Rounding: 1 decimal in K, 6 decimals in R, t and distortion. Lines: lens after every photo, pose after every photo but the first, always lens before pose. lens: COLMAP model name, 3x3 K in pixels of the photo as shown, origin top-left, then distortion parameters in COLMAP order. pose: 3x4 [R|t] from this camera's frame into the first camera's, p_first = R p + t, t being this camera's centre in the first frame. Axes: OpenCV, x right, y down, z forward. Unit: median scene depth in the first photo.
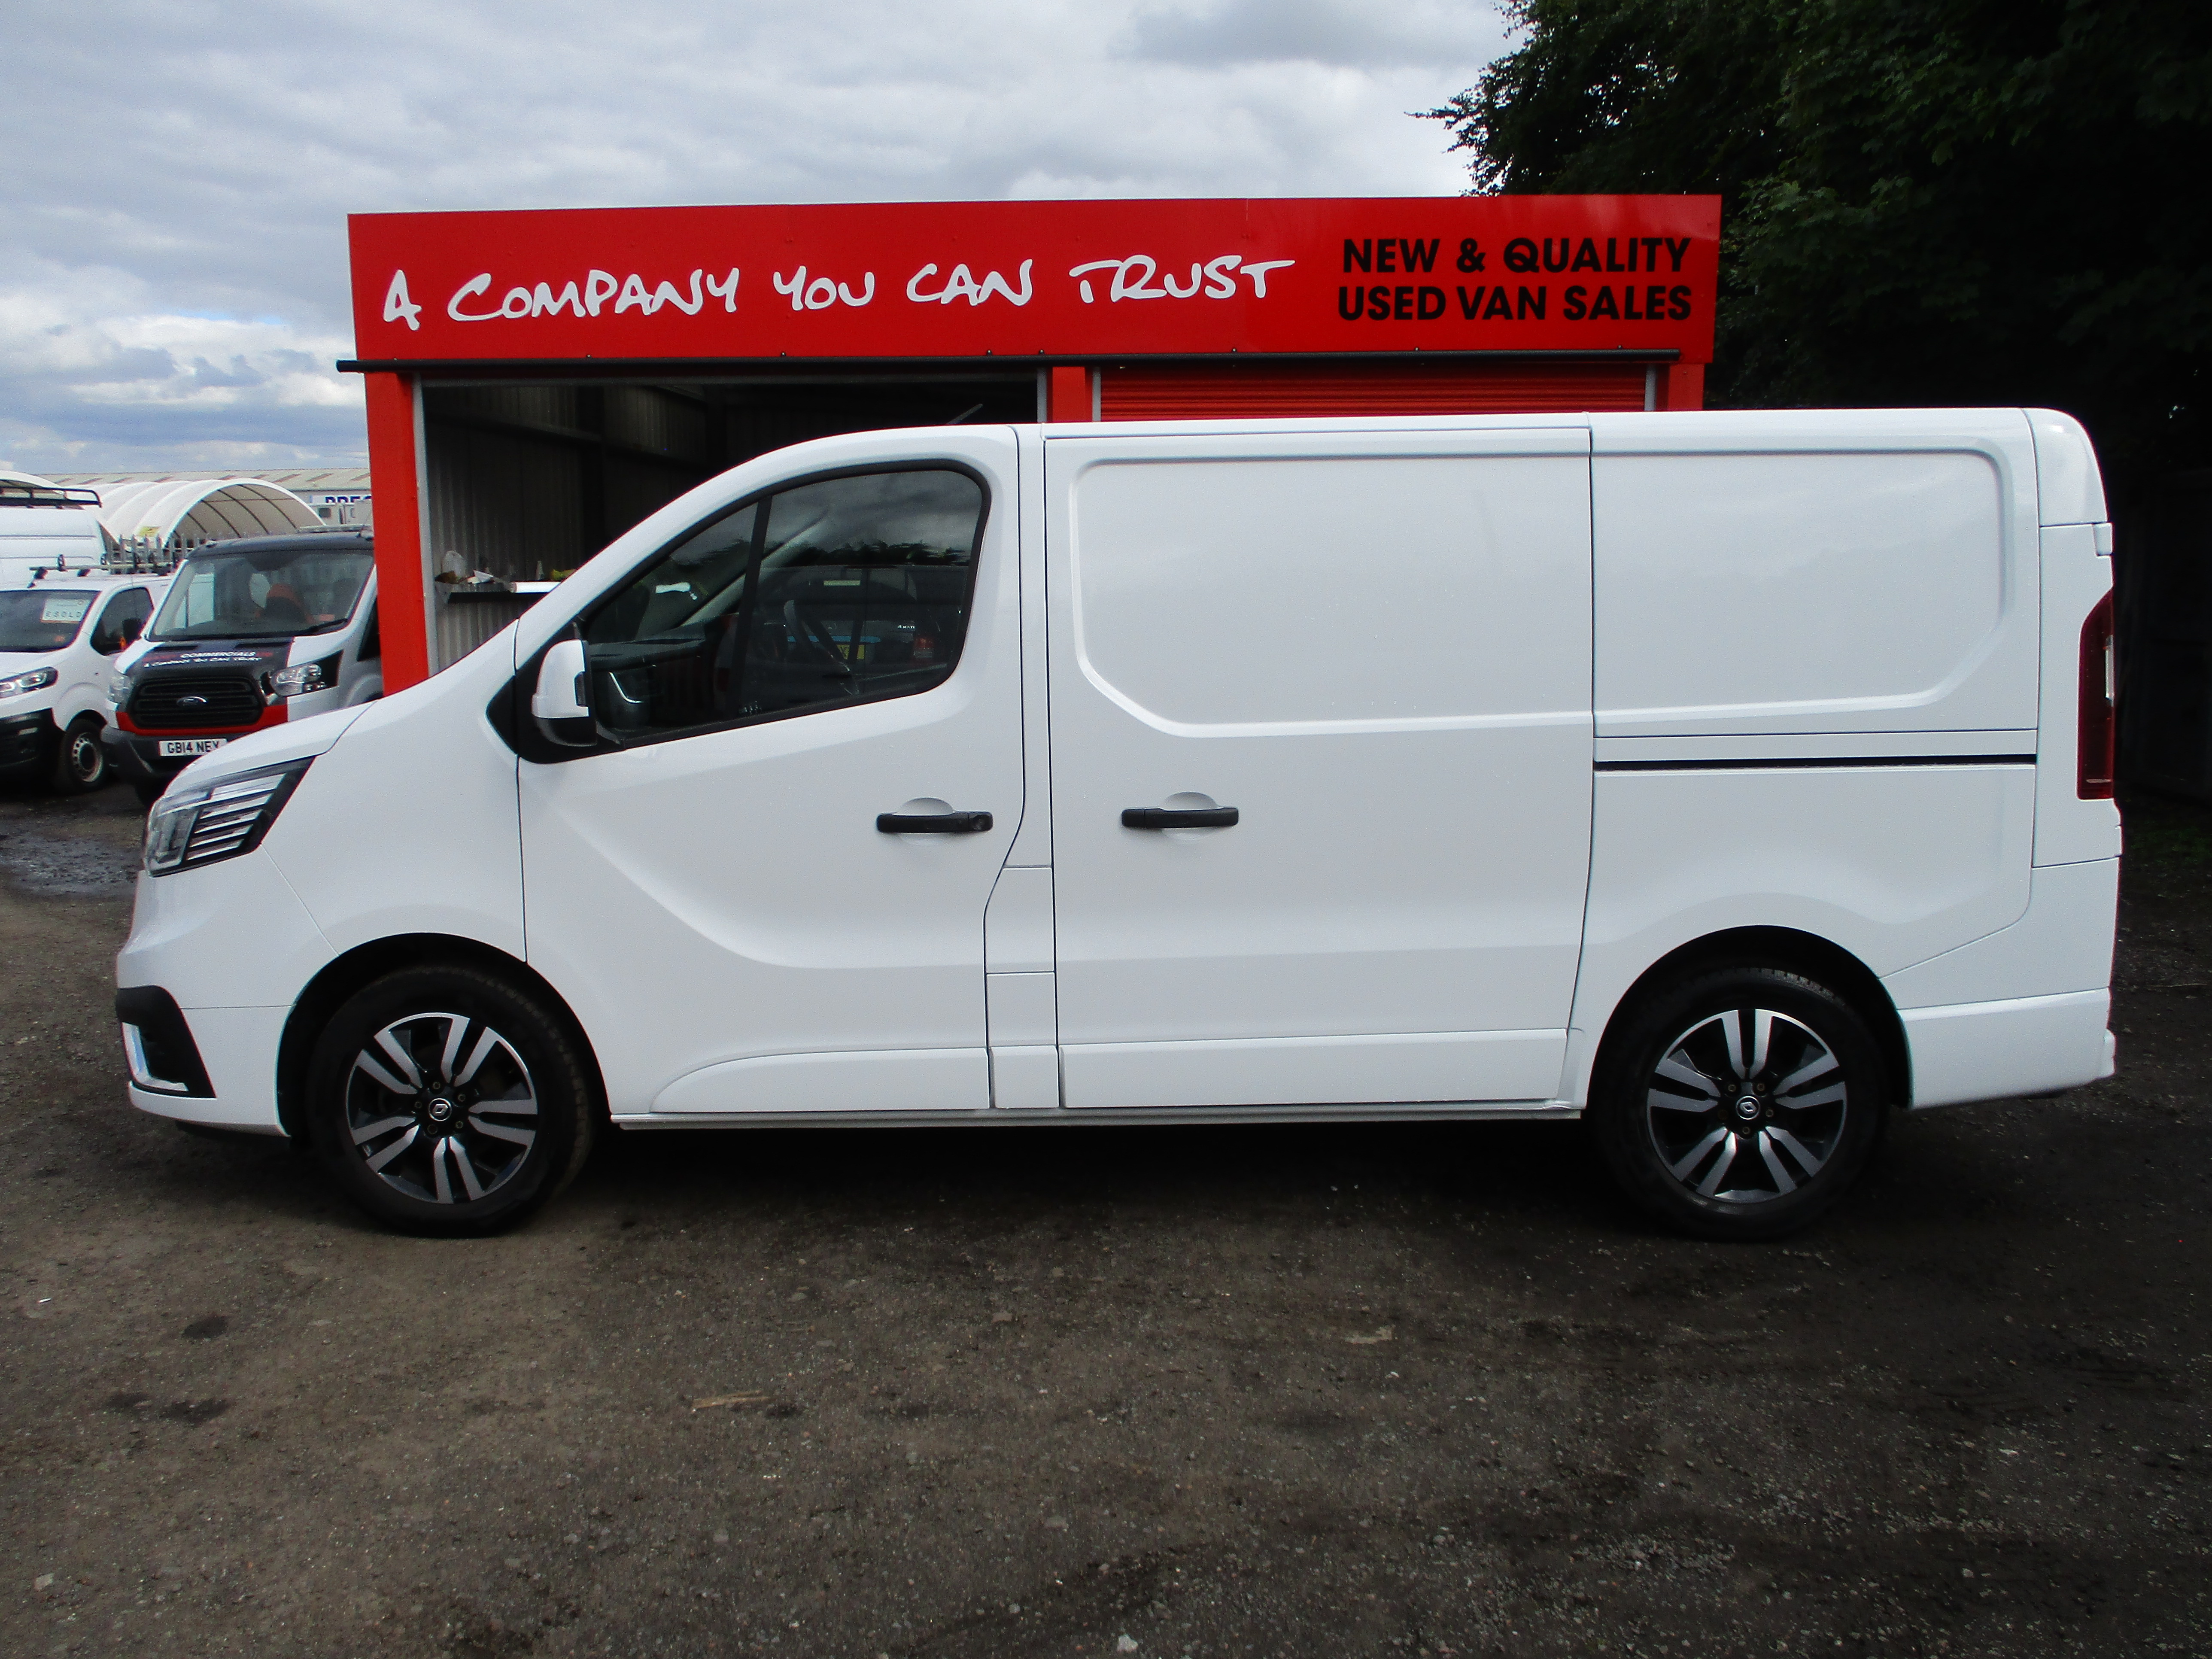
lens RADIAL K [[1804.0, 0, 1106.0], [0, 1804.0, 829.5], [0, 0, 1]] dist [-0.013574, 0.001960]
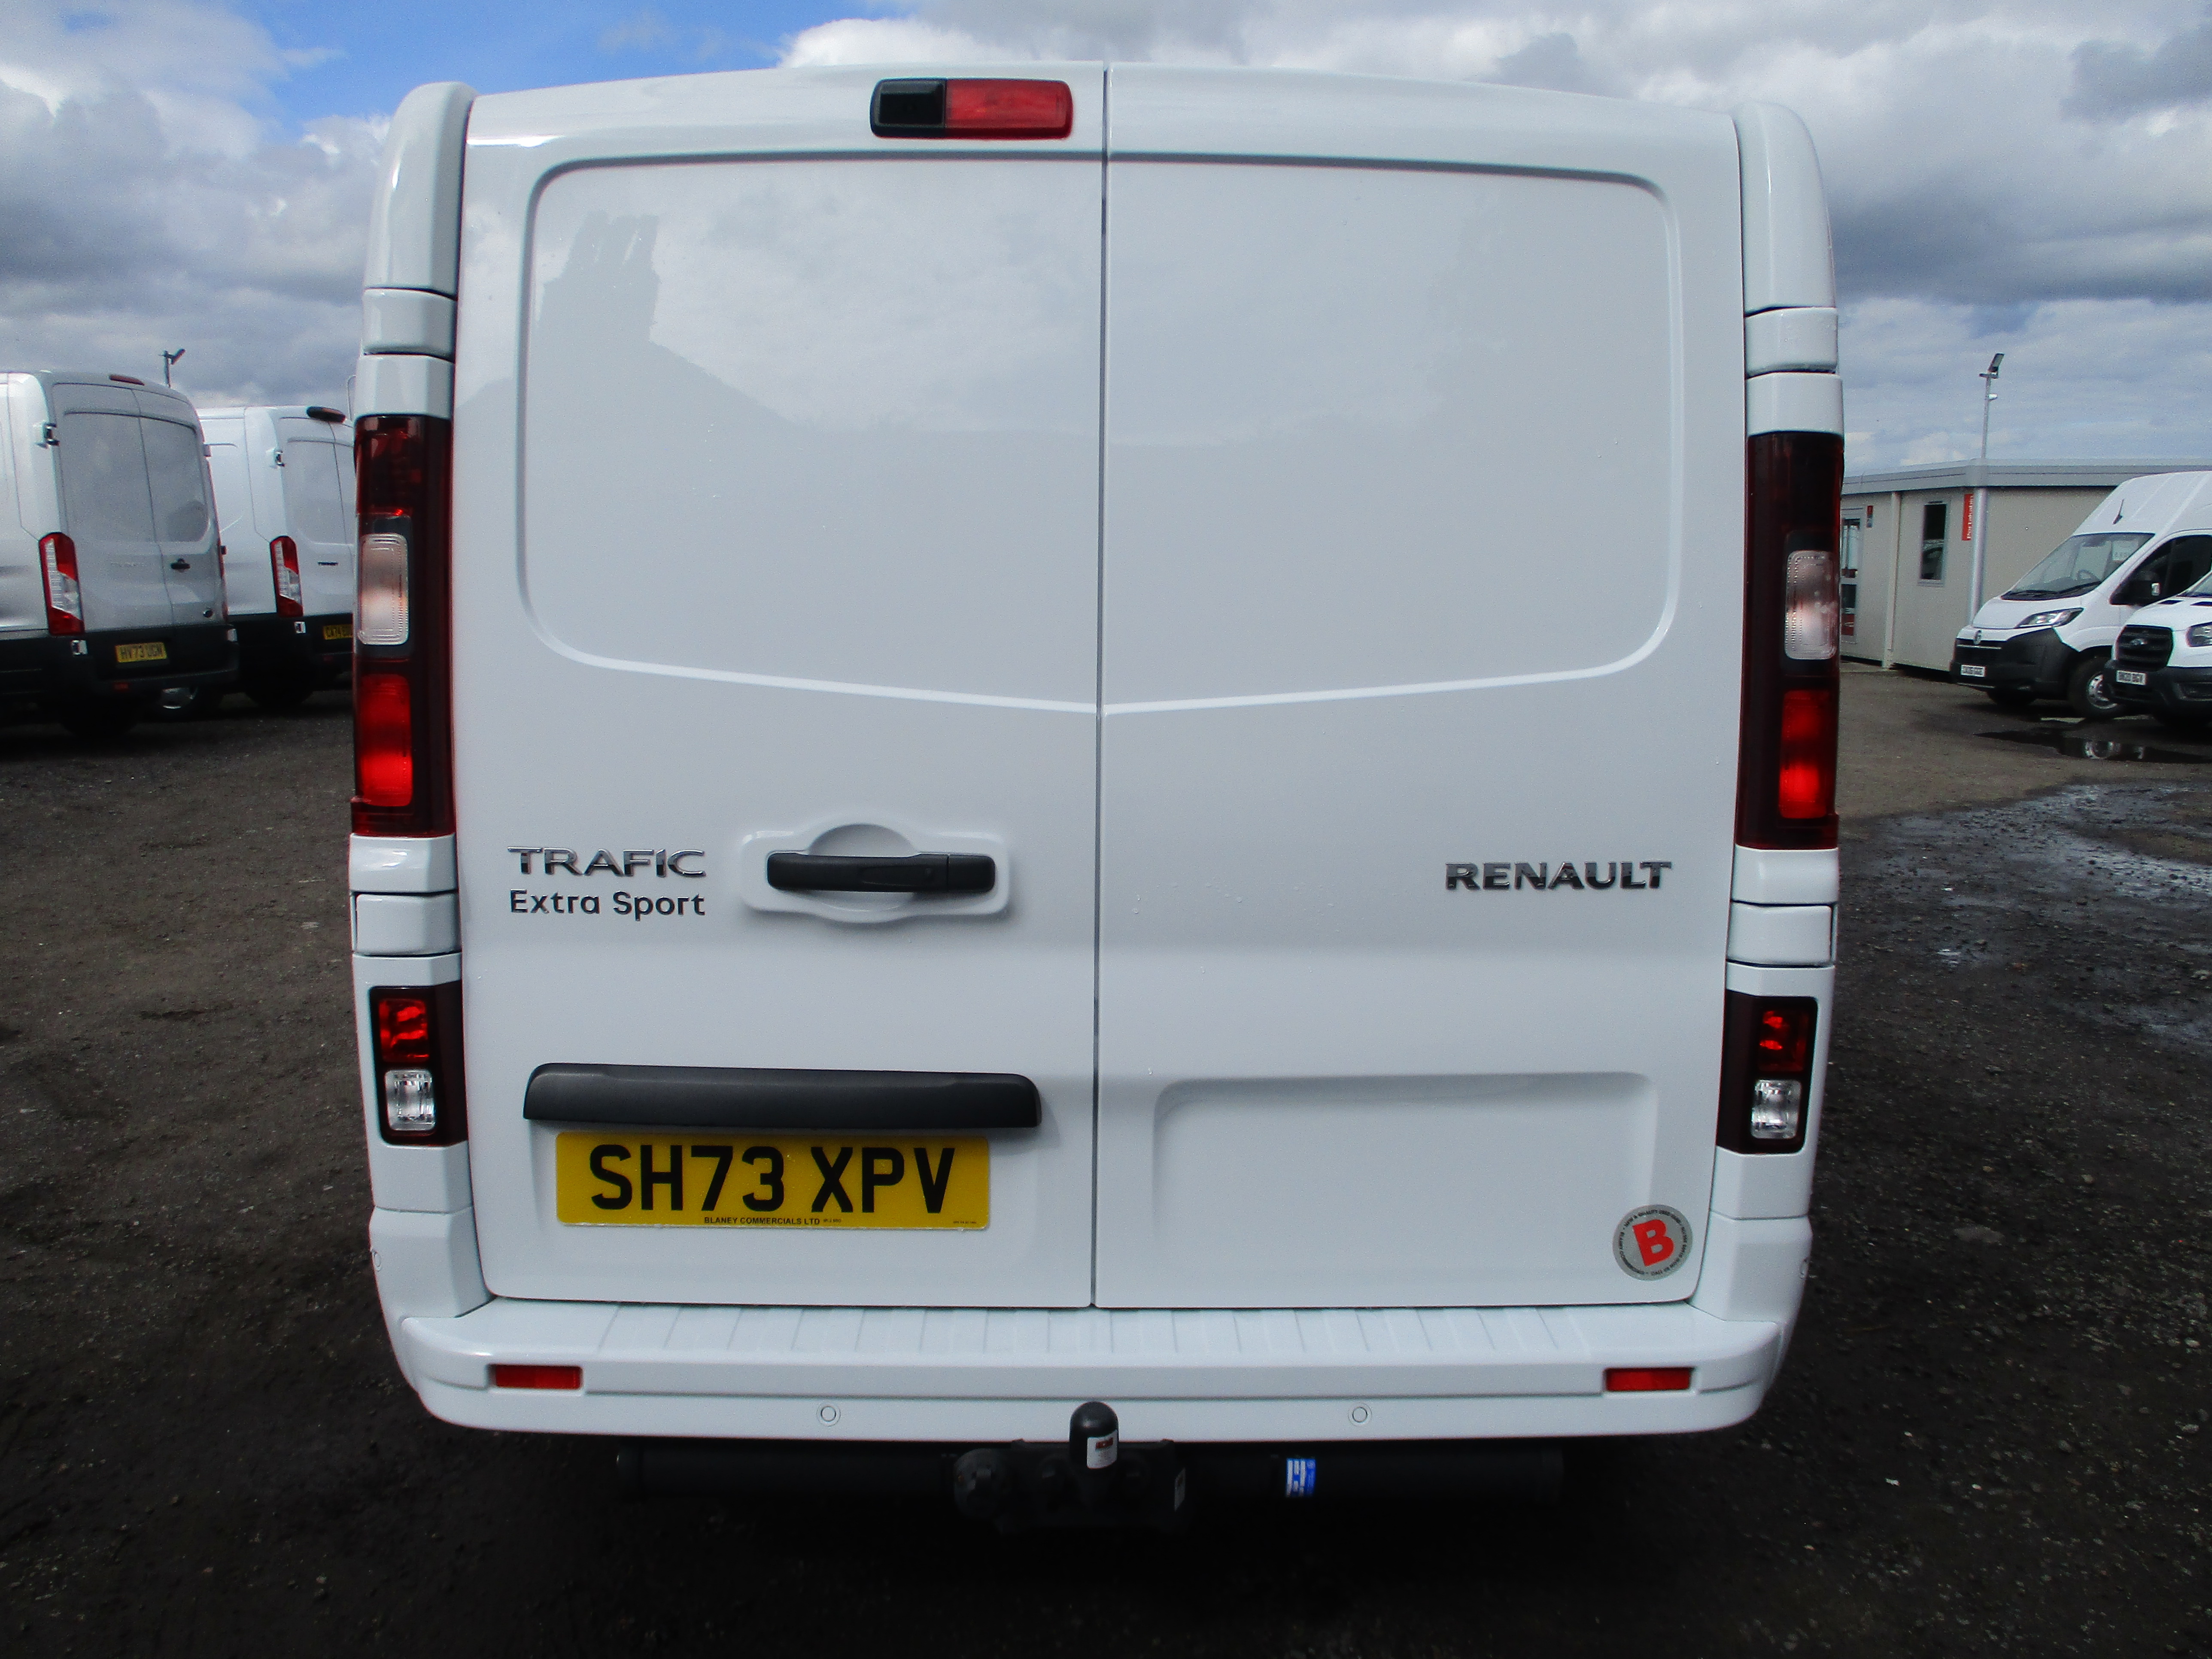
lens RADIAL K [[1822.8, 0, 1106.0], [0, 1822.8, 829.5], [0, 0, 1]] dist [-0.018027, -0.002620]
pose [[0.037767, 0.146862, -0.988436, 1.047474], [-0.135024, 0.980820, 0.140572, -0.118426], [0.990122, 0.128154, 0.056873, 1.146313]]
